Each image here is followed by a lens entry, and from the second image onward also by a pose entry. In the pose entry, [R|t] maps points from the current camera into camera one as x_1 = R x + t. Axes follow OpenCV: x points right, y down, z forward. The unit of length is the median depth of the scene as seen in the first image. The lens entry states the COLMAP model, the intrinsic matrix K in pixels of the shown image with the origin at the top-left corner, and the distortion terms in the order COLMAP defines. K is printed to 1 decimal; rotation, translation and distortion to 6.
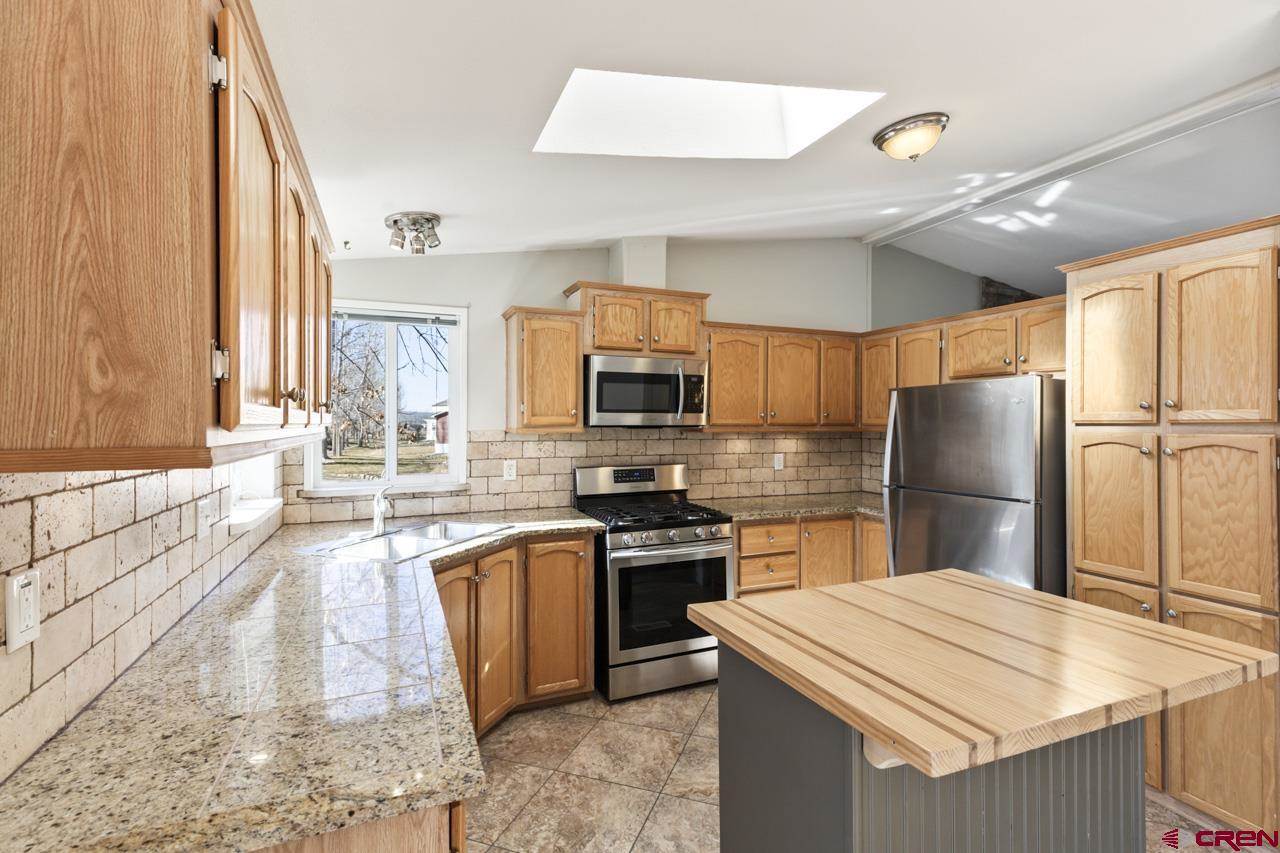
lens RADIAL K [[579.7, 0, 643.3], [0, 579.7, 424.1], [0, 0, 1]] dist [0.002201, -0.000889]
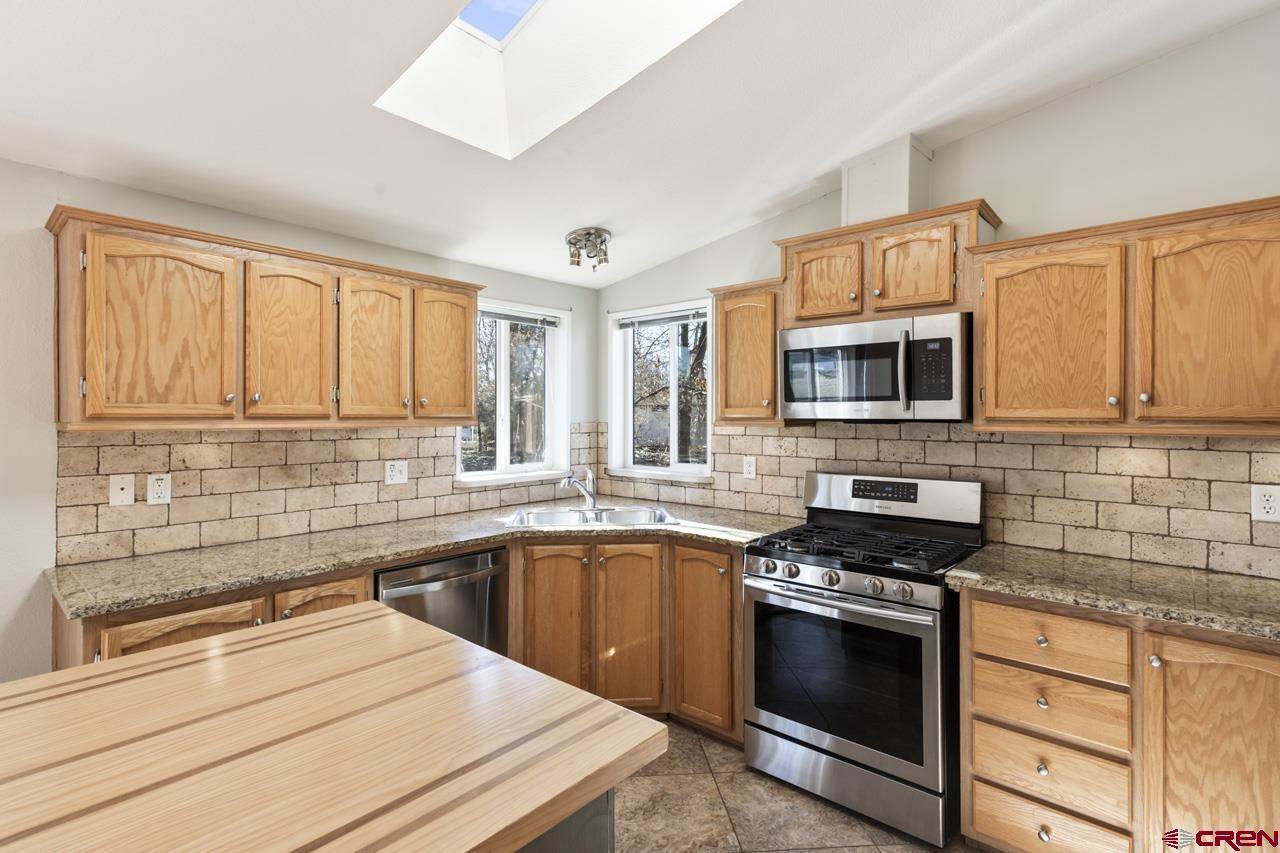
lens RADIAL K [[601.3, 0, 644.3], [0, 601.3, 415.0], [0, 0, 1]] dist [0.000387, -0.000426]
pose [[0.437453, 0.001307, -0.899240, 0.531316], [-0.005980, 0.999981, -0.001456, -0.000163], [0.899221, 0.006015, 0.437452, 0.433932]]
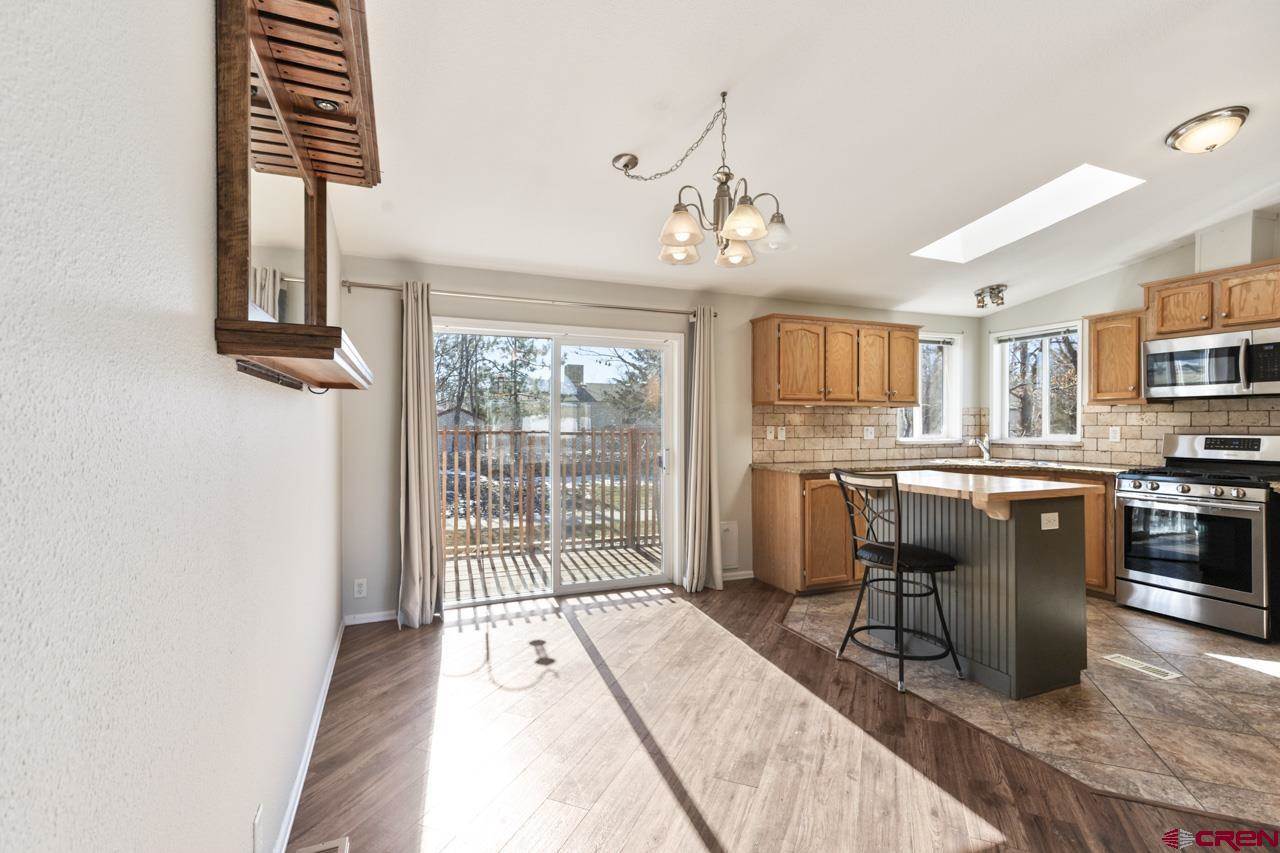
lens RADIAL K [[579.7, 0, 643.3], [0, 579.7, 424.1], [0, 0, 1]] dist [0.002201, -0.000889]
pose [[-0.017766, 0.004871, -0.999830, 1.098689], [-0.005676, 0.999972, 0.004972, 0.054817], [0.999826, 0.005764, -0.017738, -0.056139]]
